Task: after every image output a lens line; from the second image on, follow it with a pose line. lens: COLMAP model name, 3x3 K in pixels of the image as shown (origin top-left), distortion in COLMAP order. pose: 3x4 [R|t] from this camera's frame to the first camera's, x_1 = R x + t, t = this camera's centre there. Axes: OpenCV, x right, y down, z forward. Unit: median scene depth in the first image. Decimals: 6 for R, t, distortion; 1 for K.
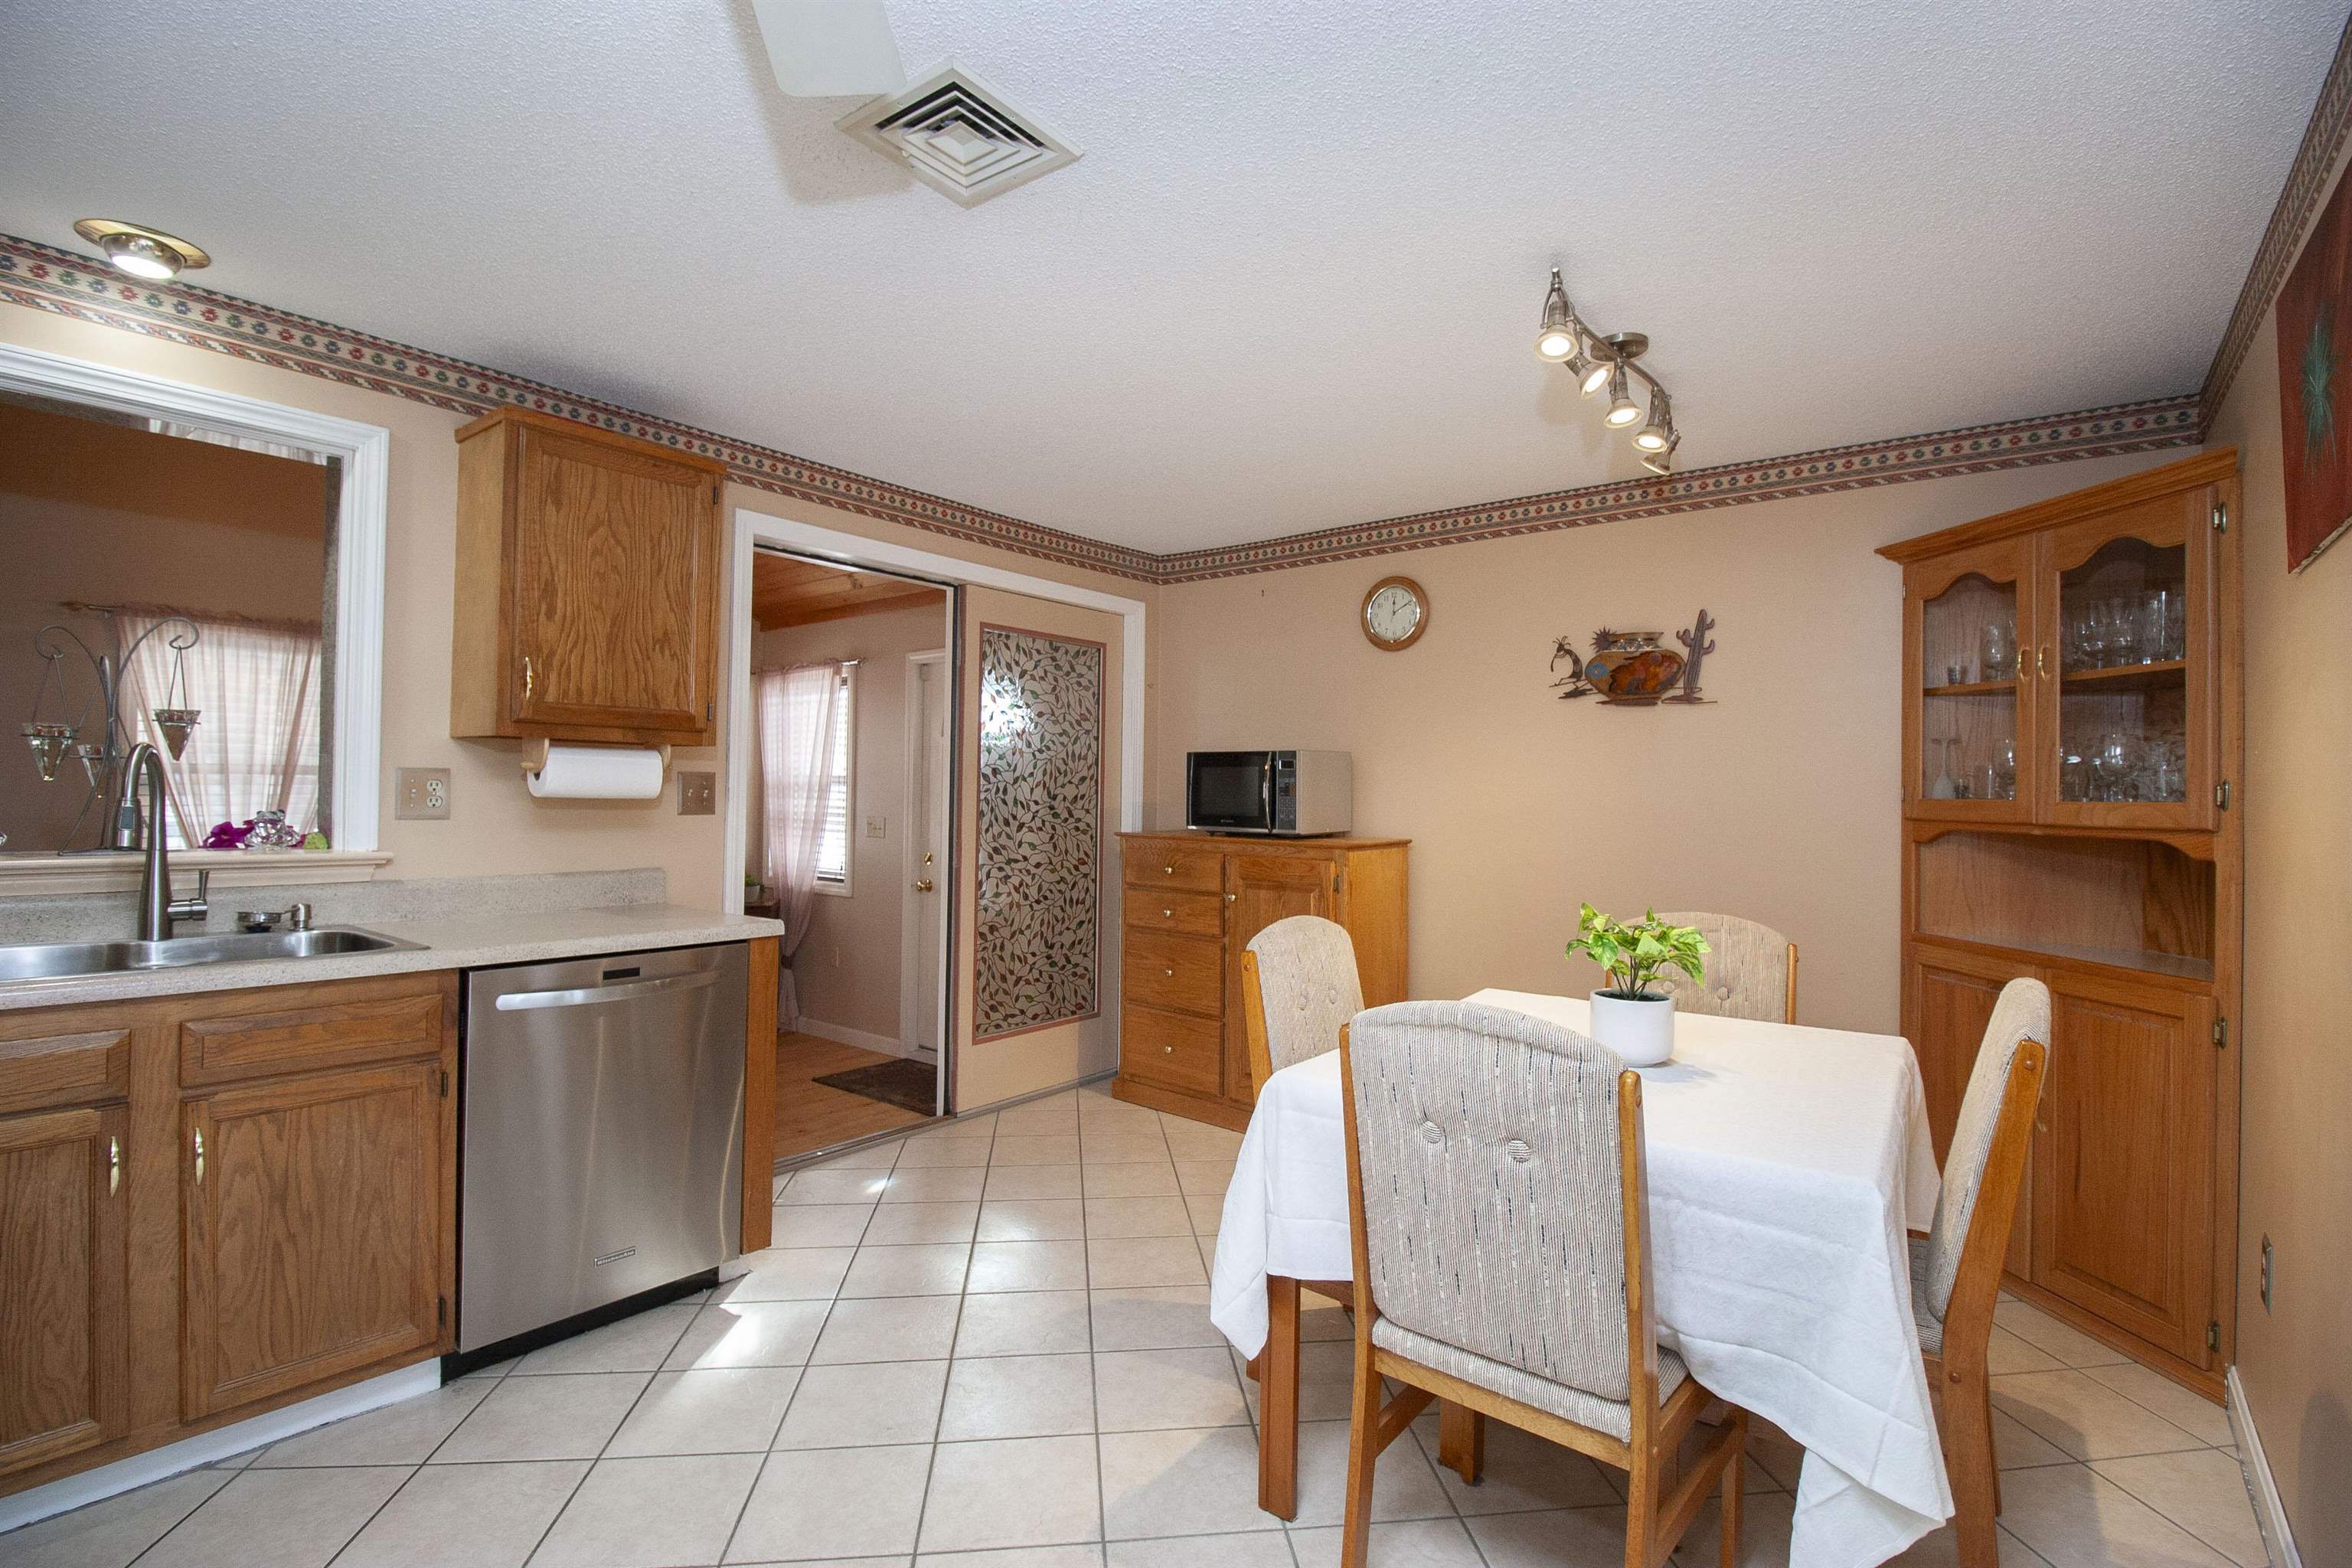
lens RADIAL K [[1096.6, 0, 1176.0], [0, 1096.6, 784.0], [0, 0, 1]] dist [0.002752, -0.013052]
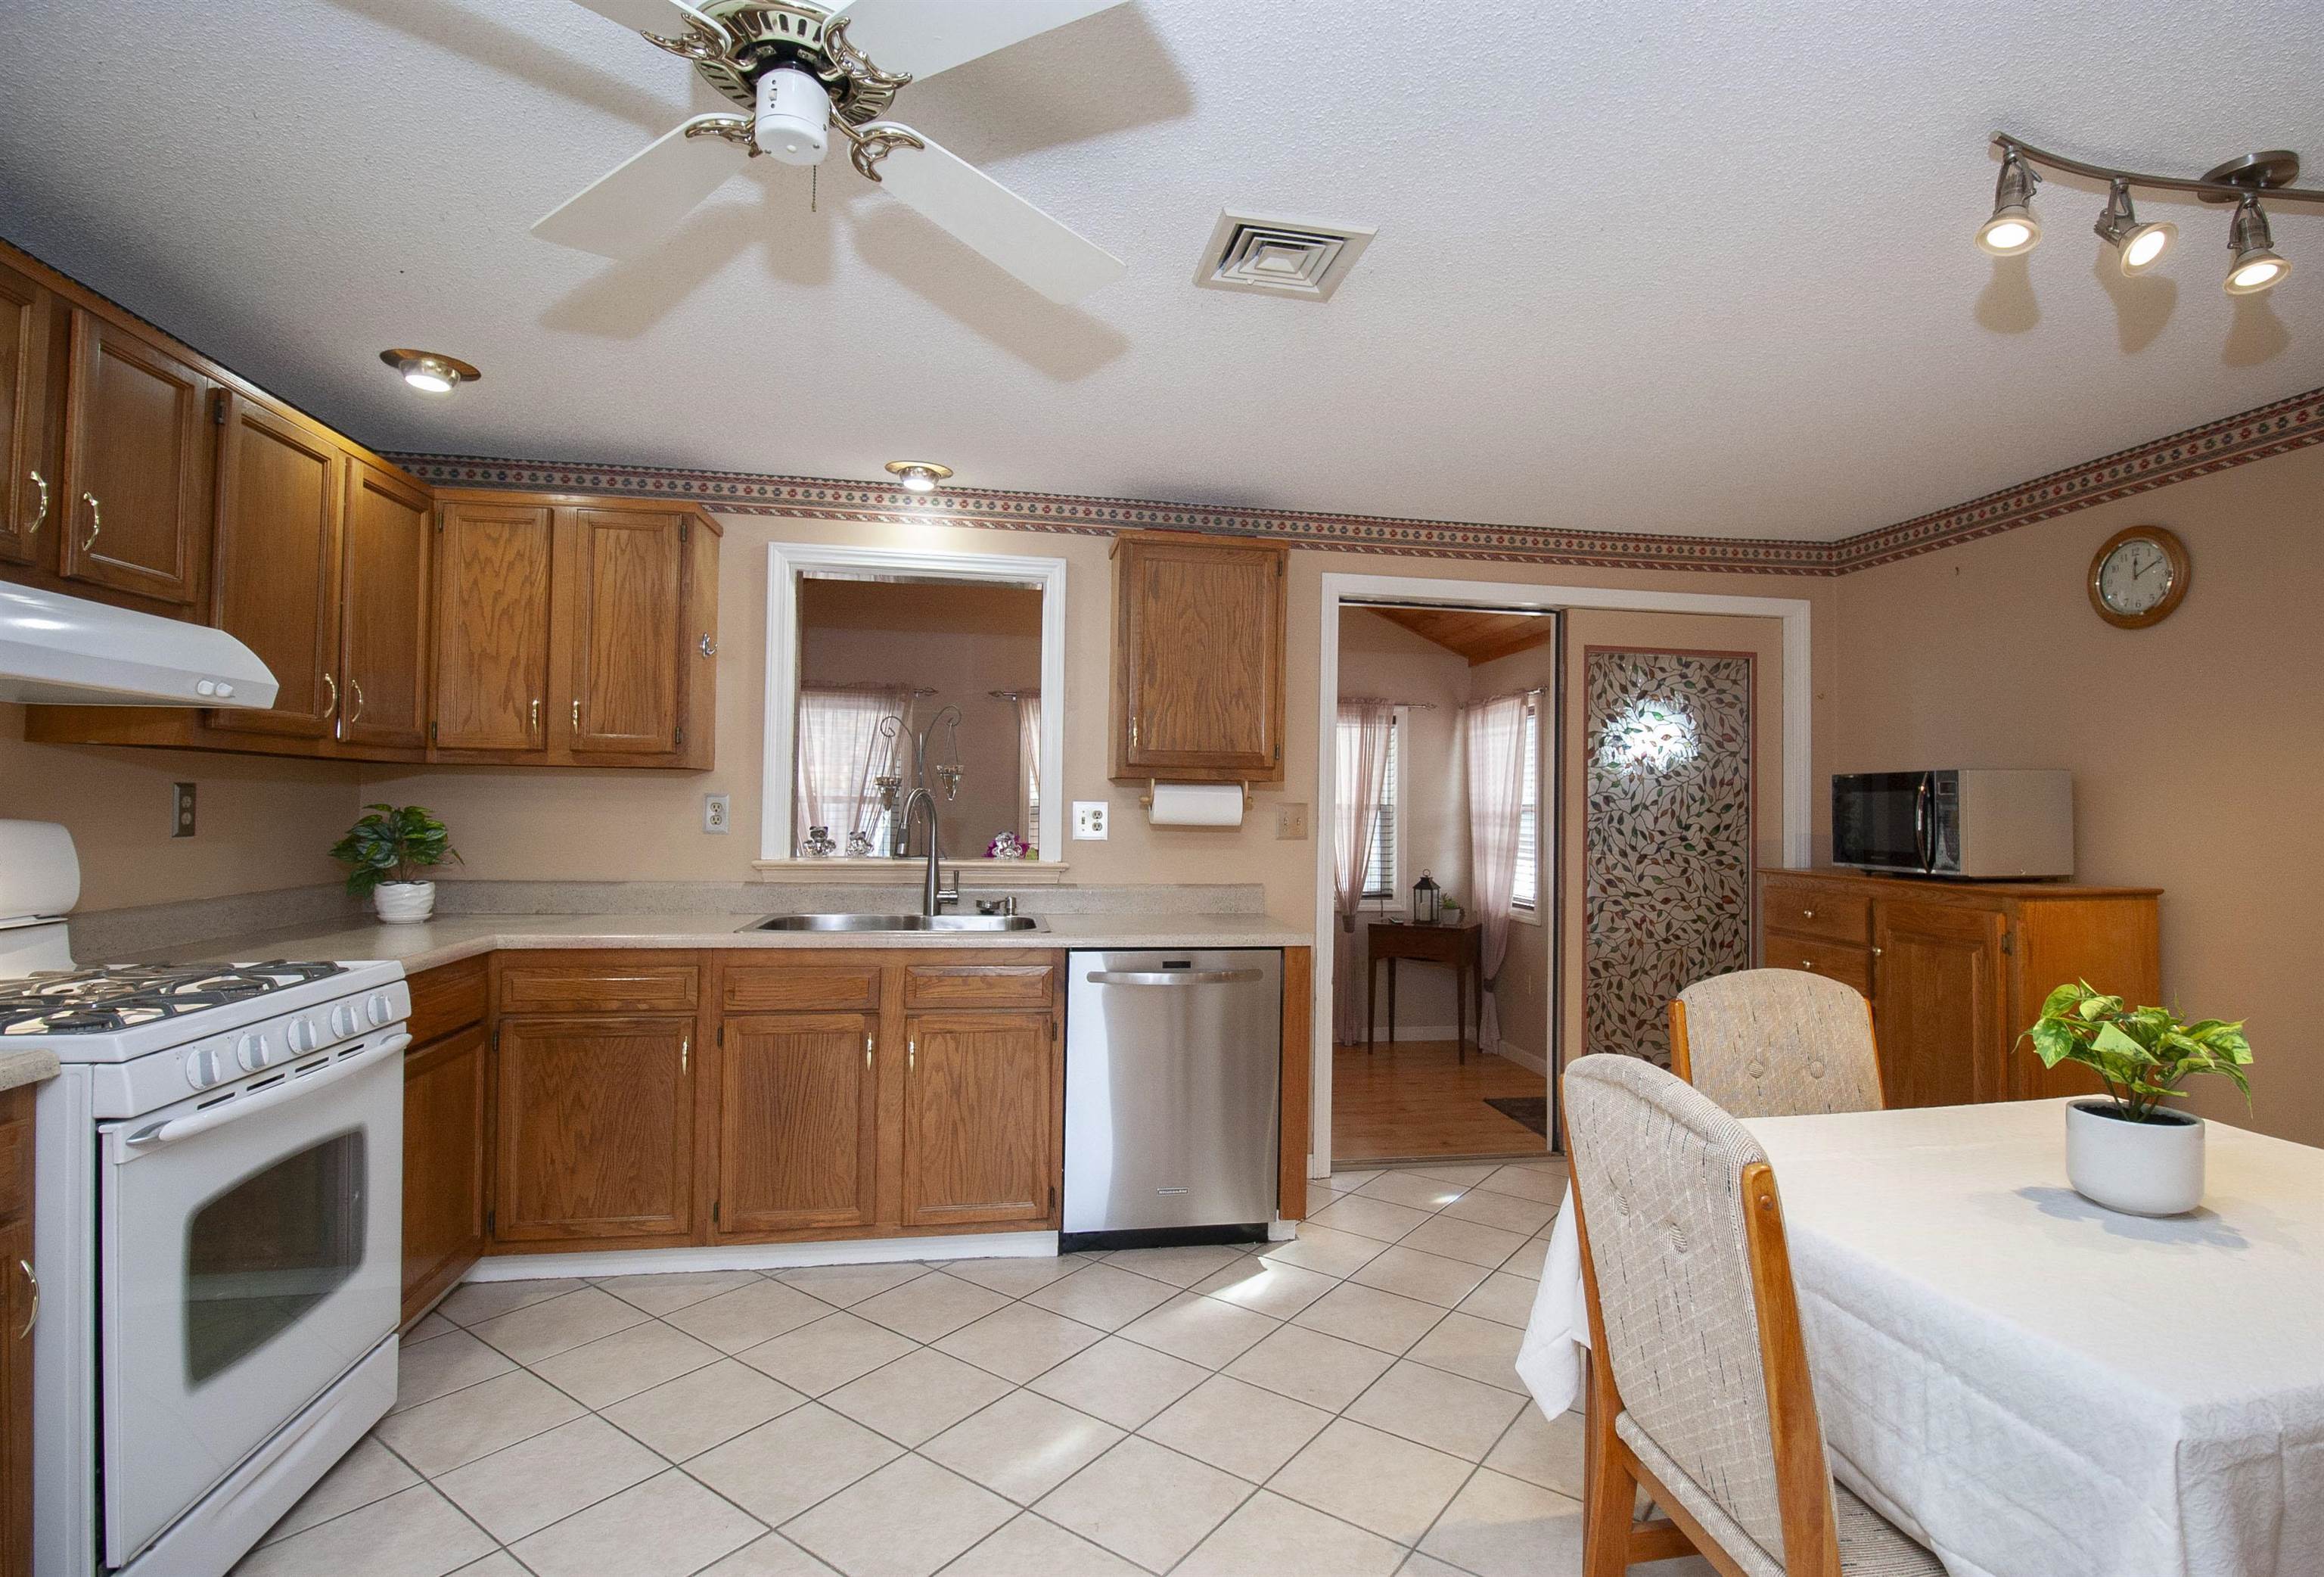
lens RADIAL K [[1108.2, 0, 1162.0], [0, 1108.2, 788.5], [0, 0, 1]] dist [0.016483, -0.018448]
pose [[0.745066, -0.016430, -0.666788, 0.288203], [0.002255, 0.999753, -0.022114, -0.001056], [0.666986, 0.014973, 0.744919, 0.032978]]
